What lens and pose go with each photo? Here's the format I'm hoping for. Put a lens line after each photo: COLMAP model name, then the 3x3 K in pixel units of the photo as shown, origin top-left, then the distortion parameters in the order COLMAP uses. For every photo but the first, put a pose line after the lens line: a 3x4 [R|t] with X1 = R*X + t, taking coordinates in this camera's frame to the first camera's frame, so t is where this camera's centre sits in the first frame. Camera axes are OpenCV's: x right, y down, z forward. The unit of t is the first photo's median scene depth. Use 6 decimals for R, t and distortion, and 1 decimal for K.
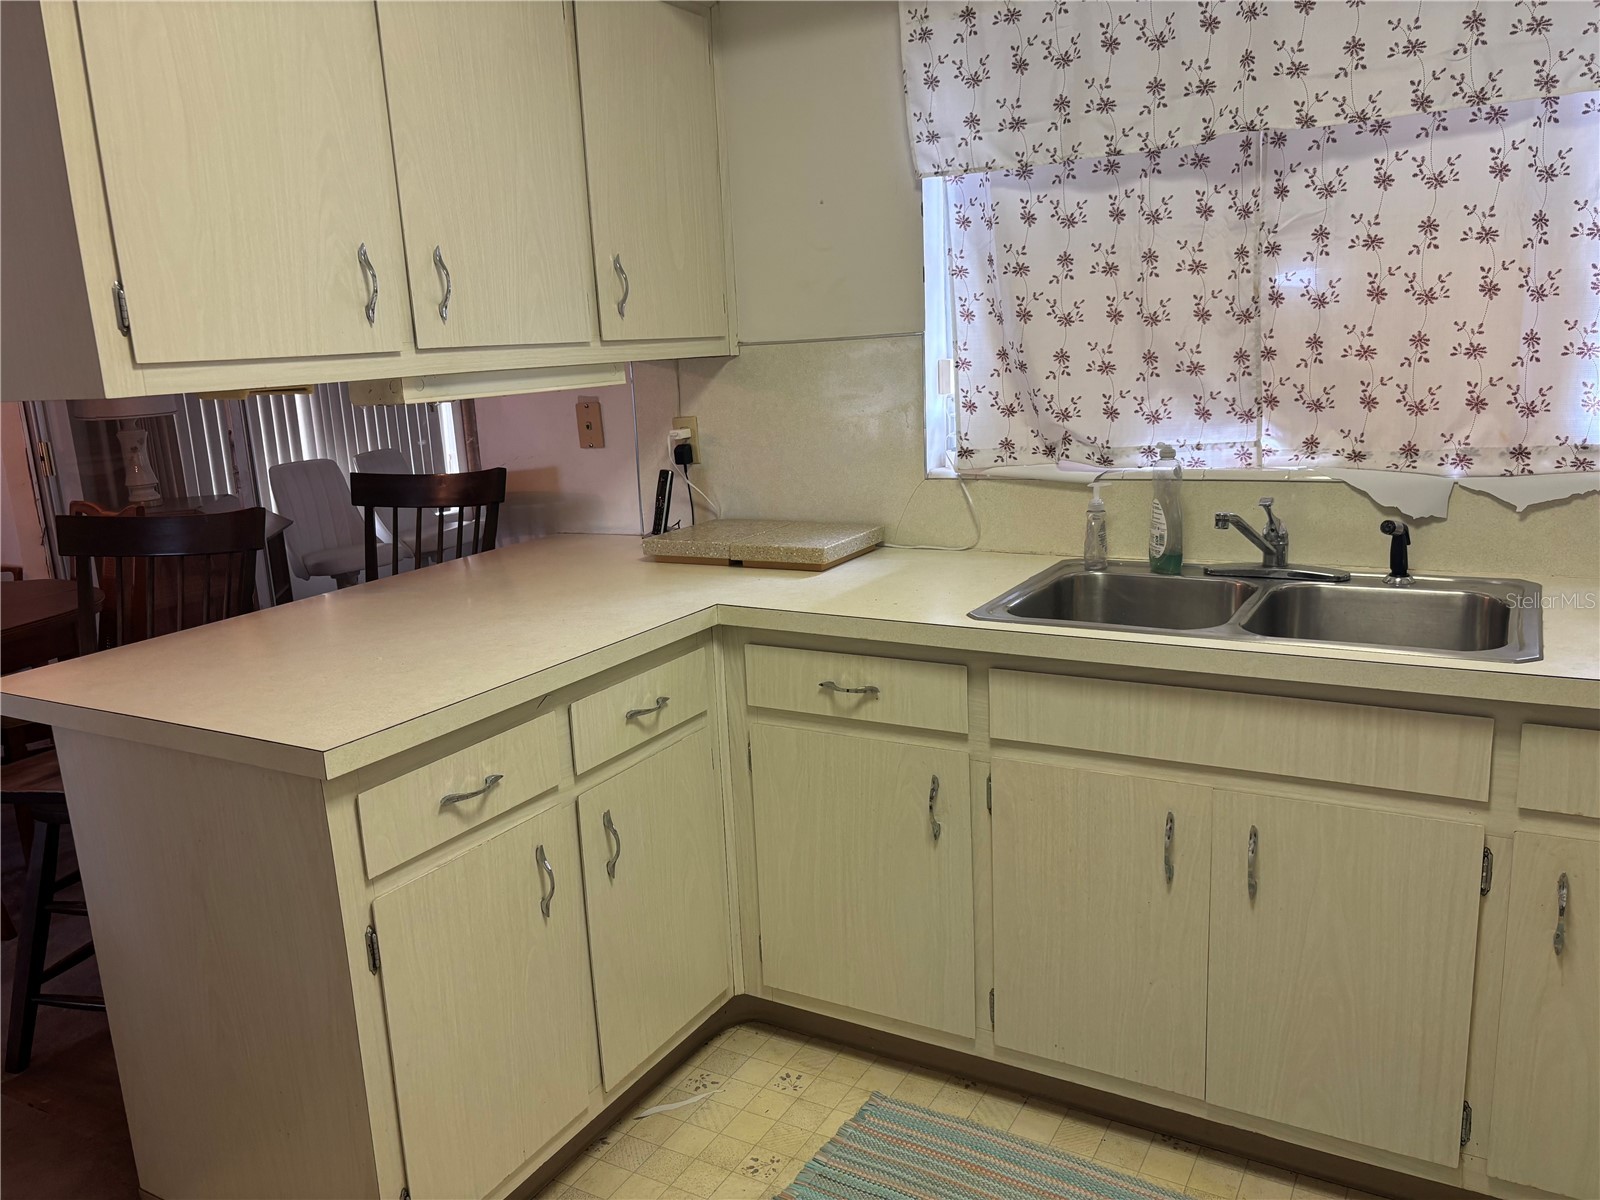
lens RADIAL K [[1200.2, 0, 798.0], [0, 1200.2, 602.2], [0, 0, 1]] dist [0.011230, -0.008668]
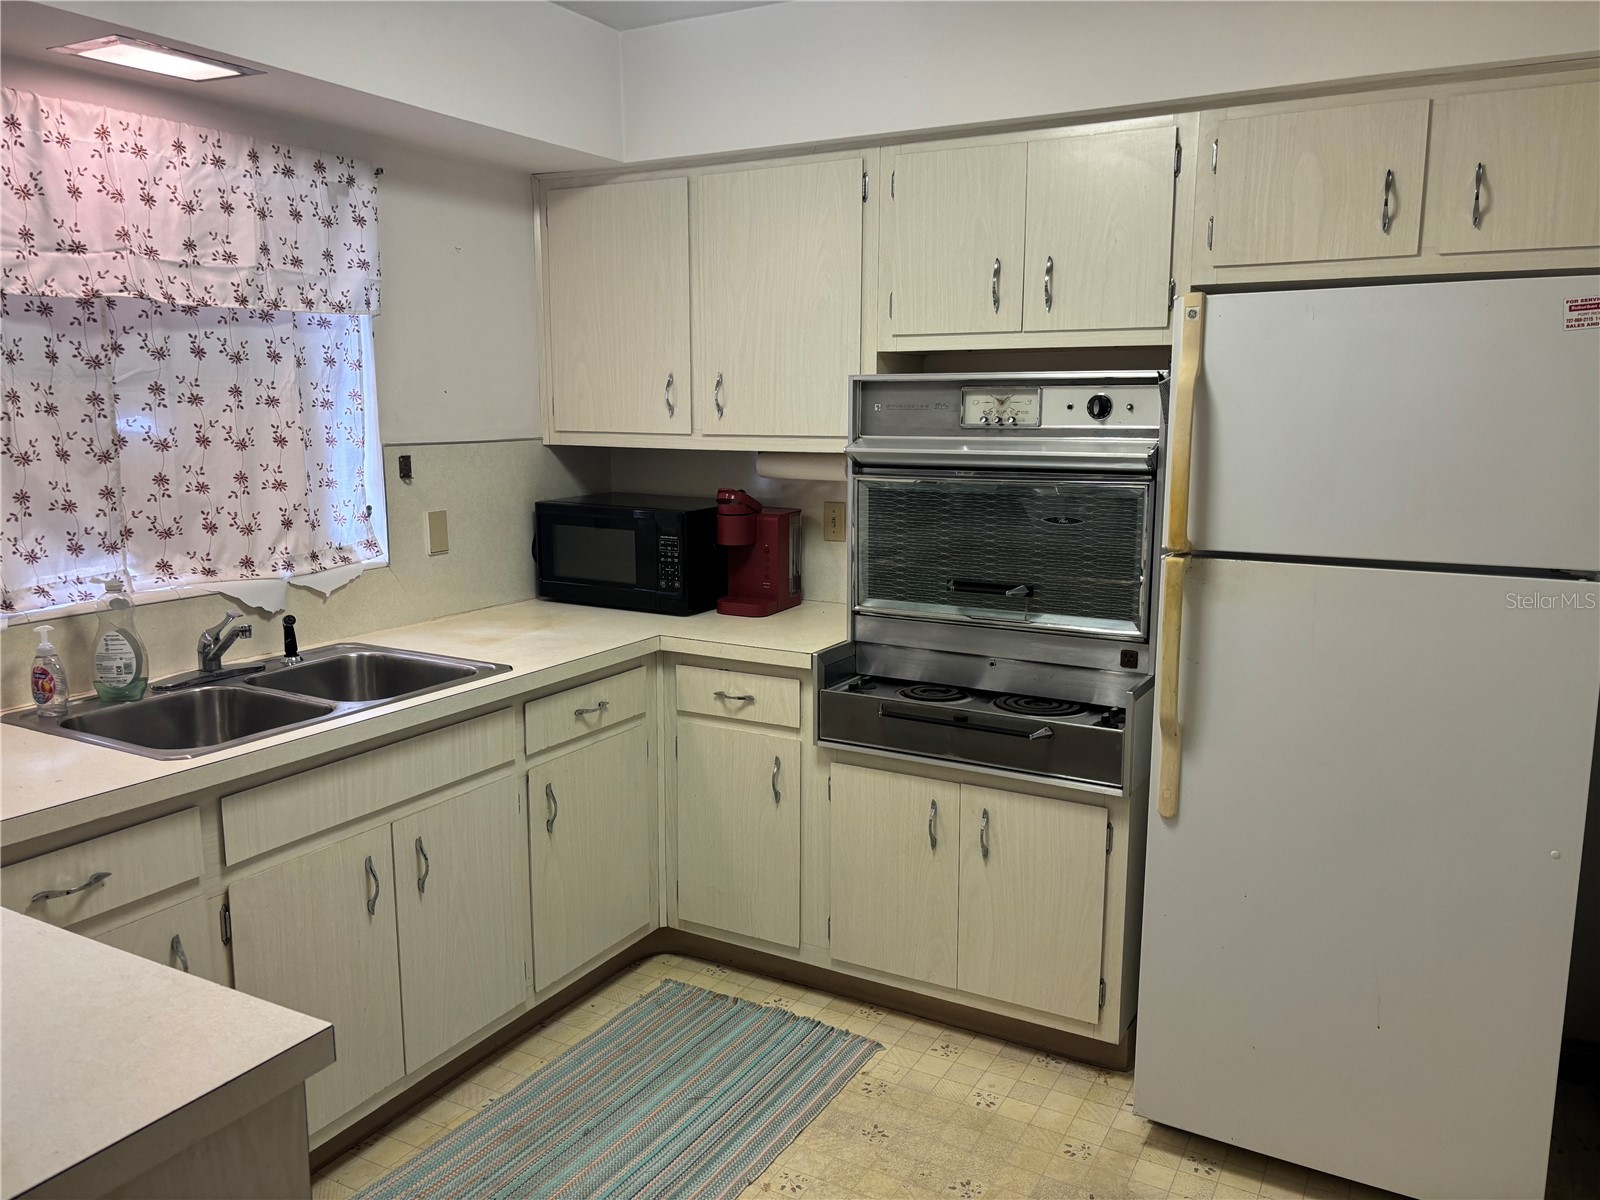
lens RADIAL K [[1200.2, 0, 799.6], [0, 1200.2, 596.8], [0, 0, 1]] dist [0.011230, -0.008668]
pose [[-0.034784, -0.109081, 0.993424, -0.755143], [0.213623, 0.970240, 0.114016, -0.108348], [-0.976297, 0.216184, -0.010447, 0.438291]]
